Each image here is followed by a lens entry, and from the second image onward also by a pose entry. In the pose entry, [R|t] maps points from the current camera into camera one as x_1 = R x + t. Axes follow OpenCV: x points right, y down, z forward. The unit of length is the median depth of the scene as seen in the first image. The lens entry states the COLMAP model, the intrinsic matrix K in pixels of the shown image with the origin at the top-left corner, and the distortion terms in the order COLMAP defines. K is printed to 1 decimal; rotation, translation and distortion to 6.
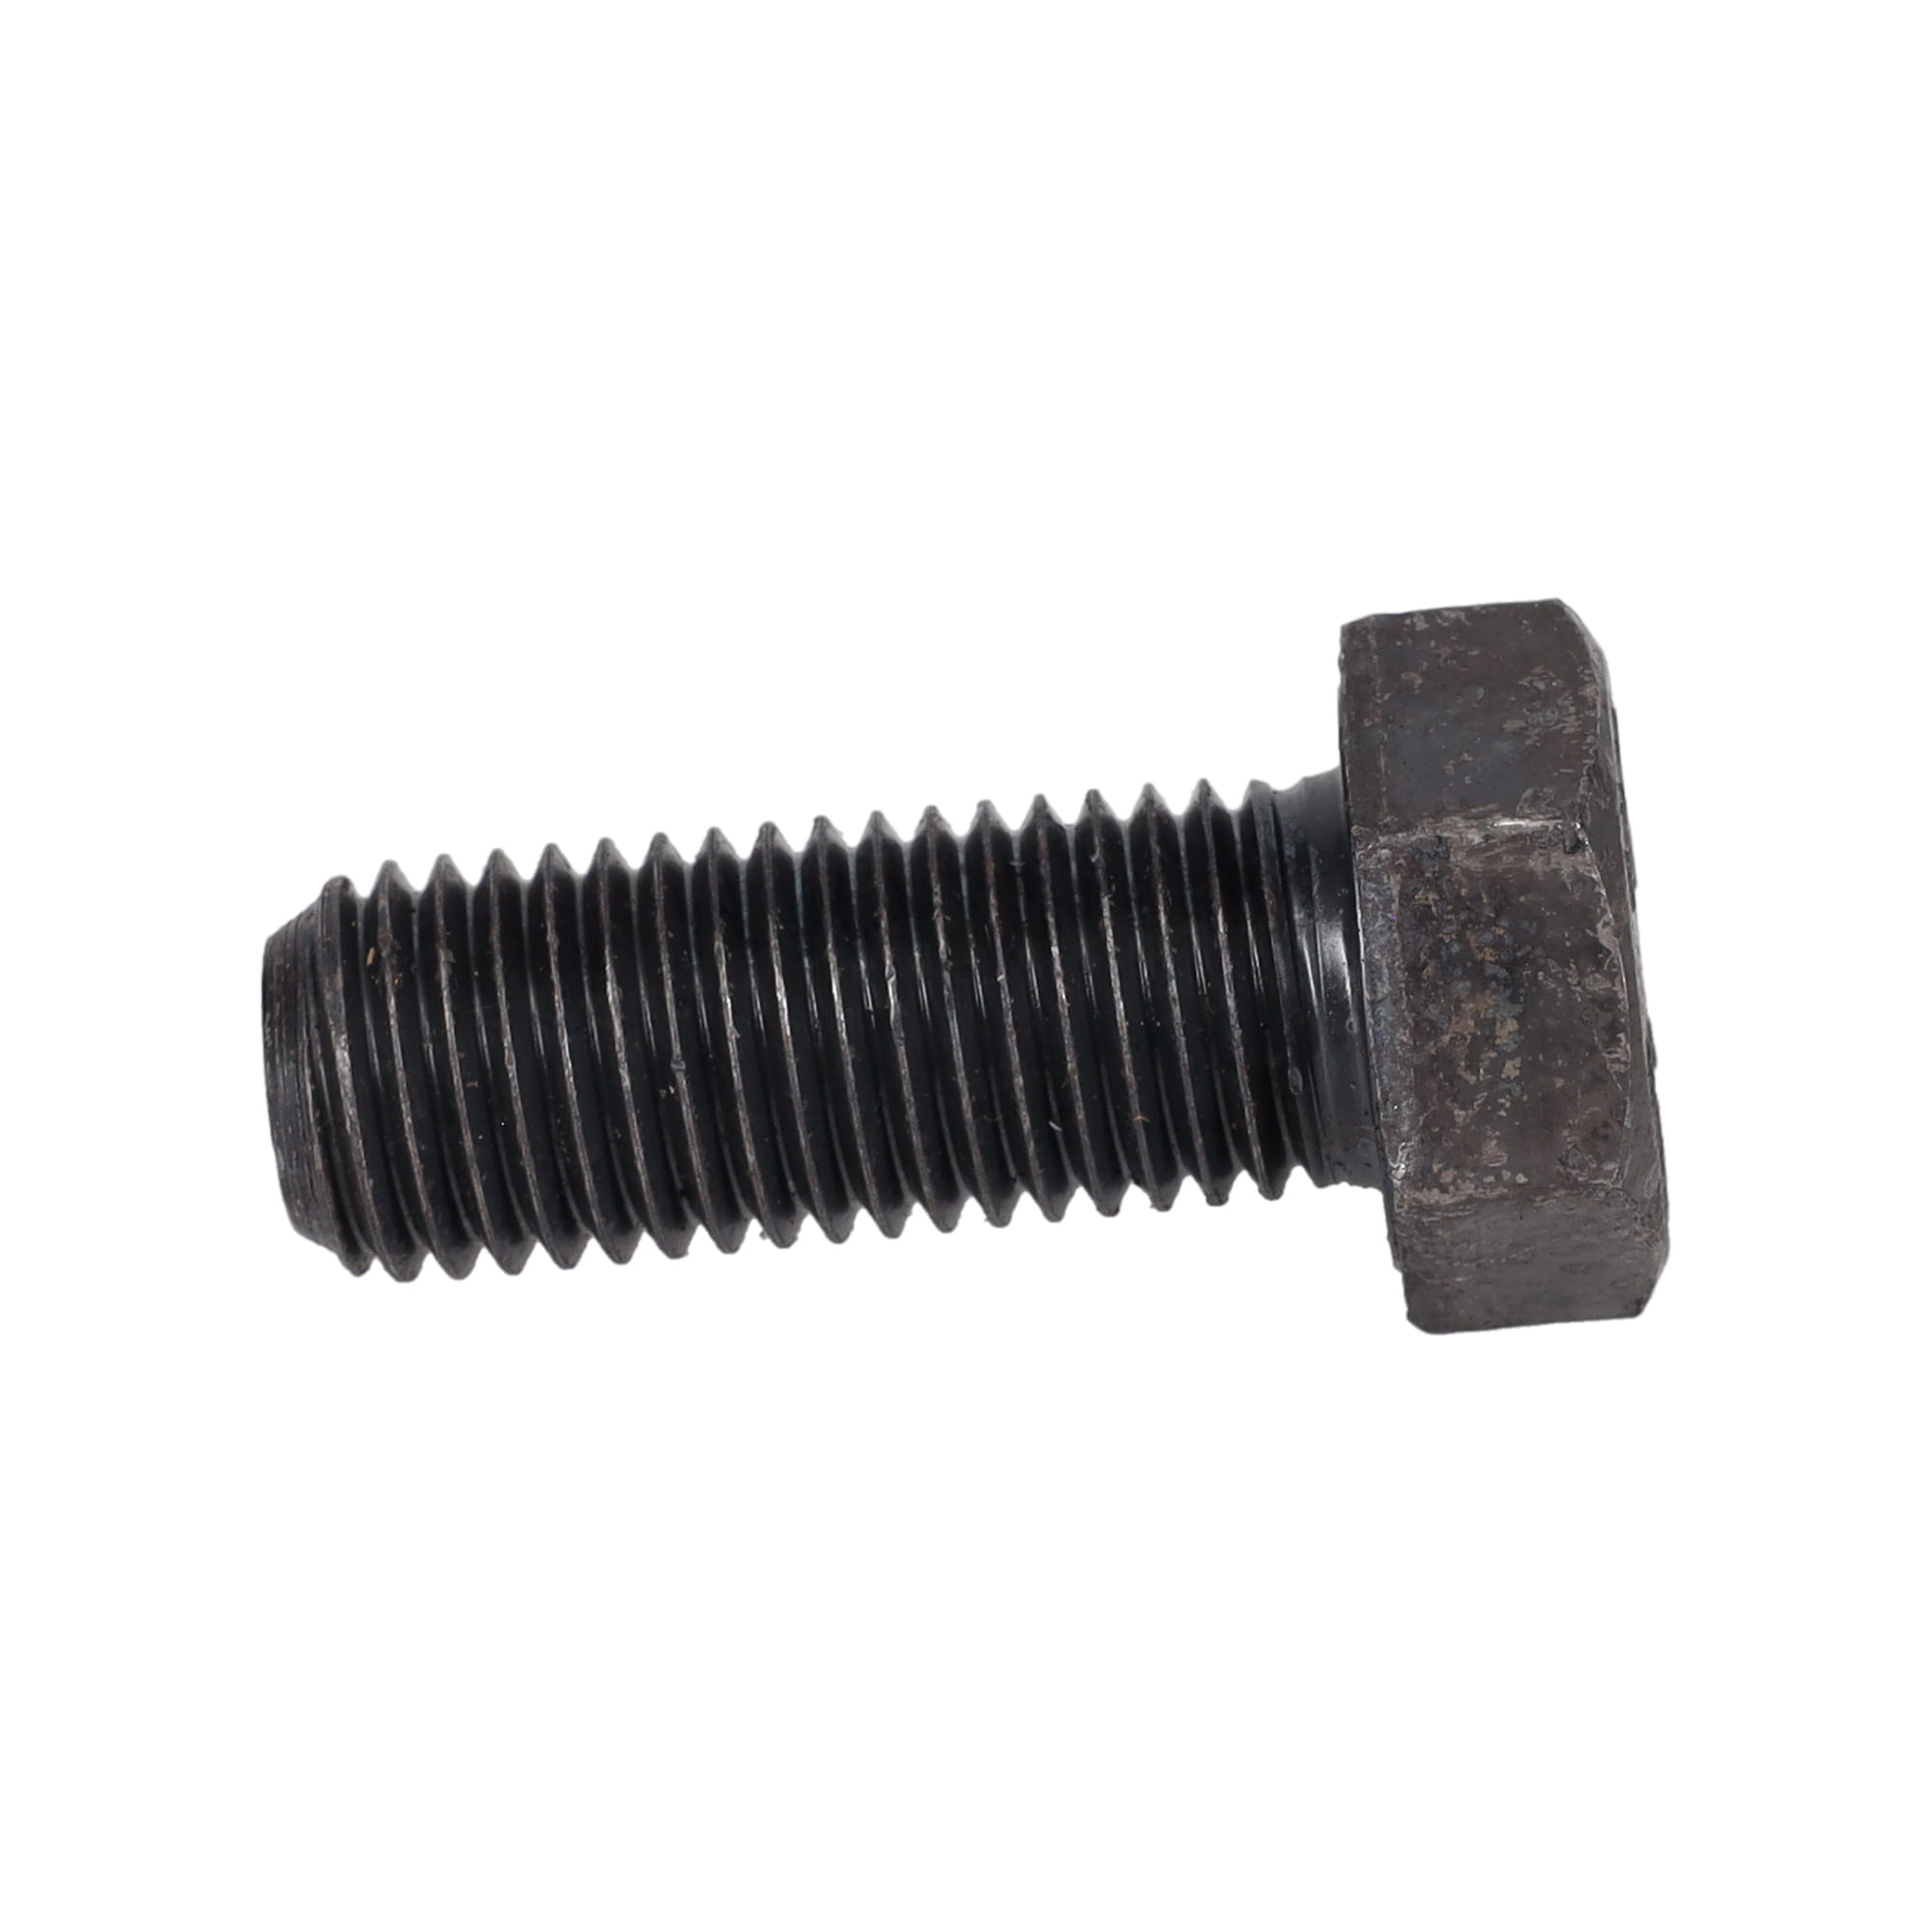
lens RADIAL K [[10916.0, 0, 966.0], [0, 10916.0, 966.0], [0, 0, 1]] dist [-0.232167, -18.186546]
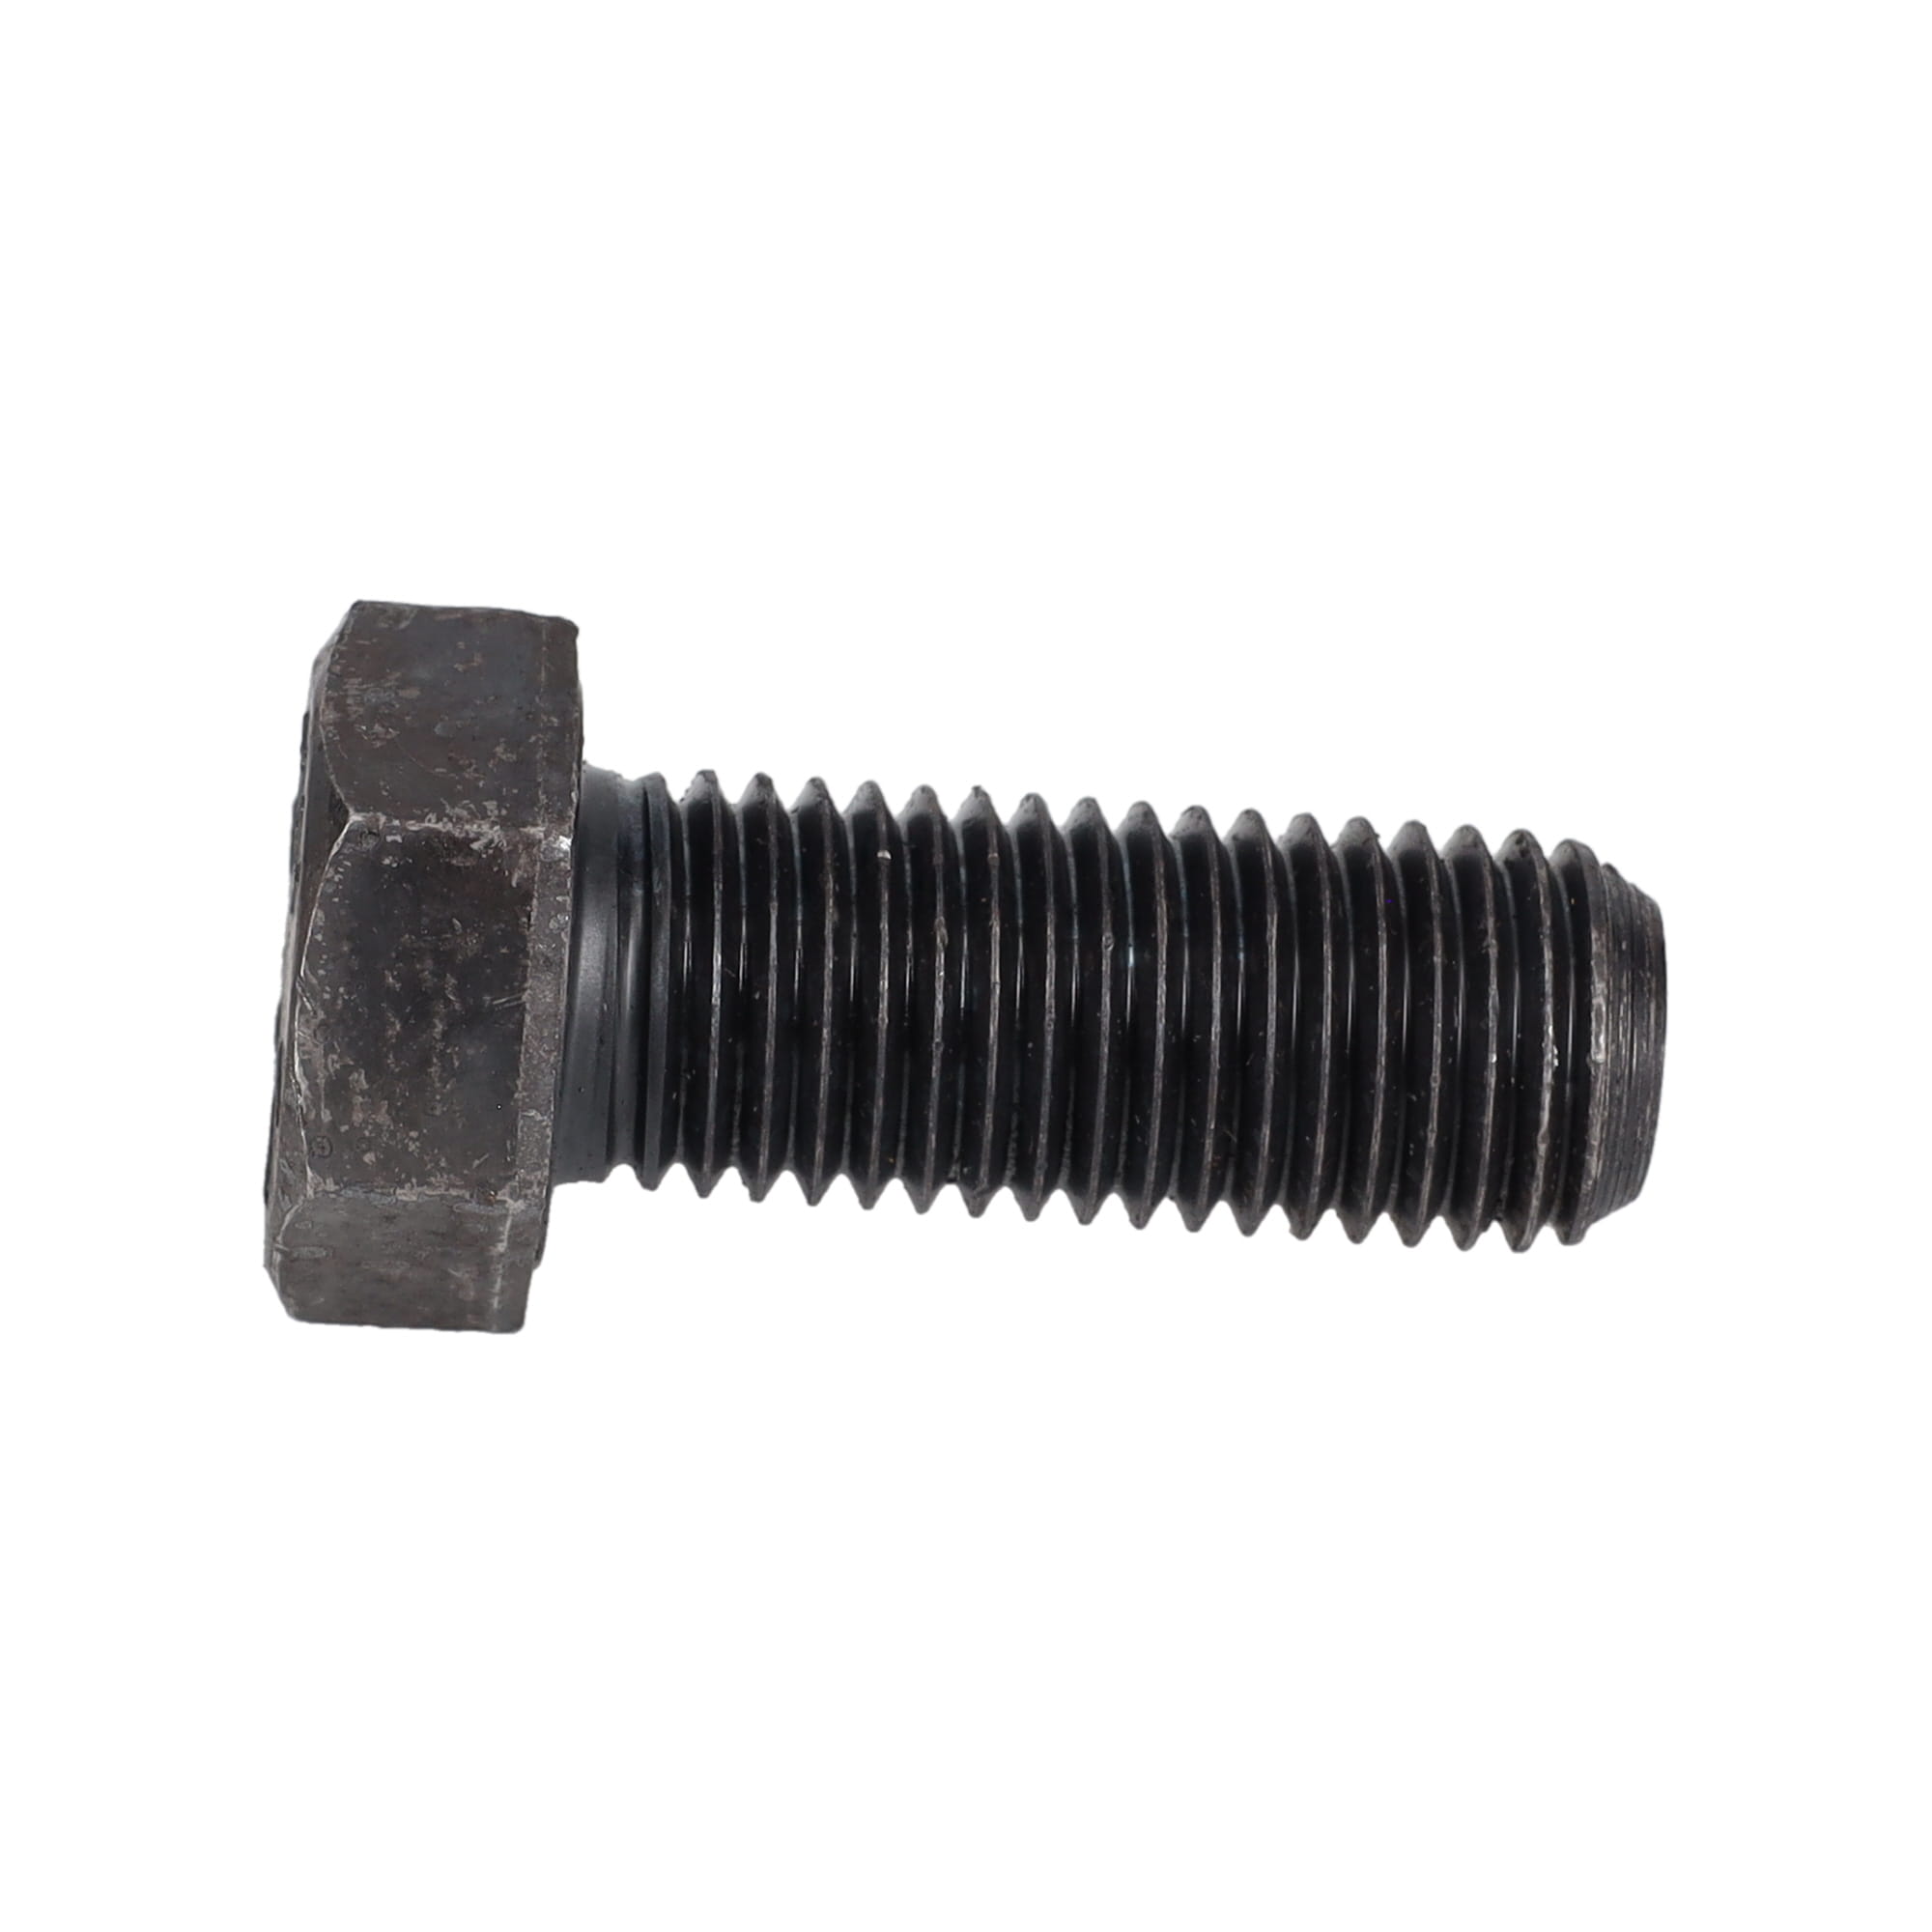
lens RADIAL K [[10916.0, 0, 966.0], [0, 10916.0, 966.0], [0, 0, 1]] dist [-0.232167, -18.186546]
pose [[-0.999891, 0.014644, 0.002030, -0.002714], [0.005814, 0.263221, 0.964718, -0.992602], [0.013593, 0.964625, -0.263277, 1.300350]]
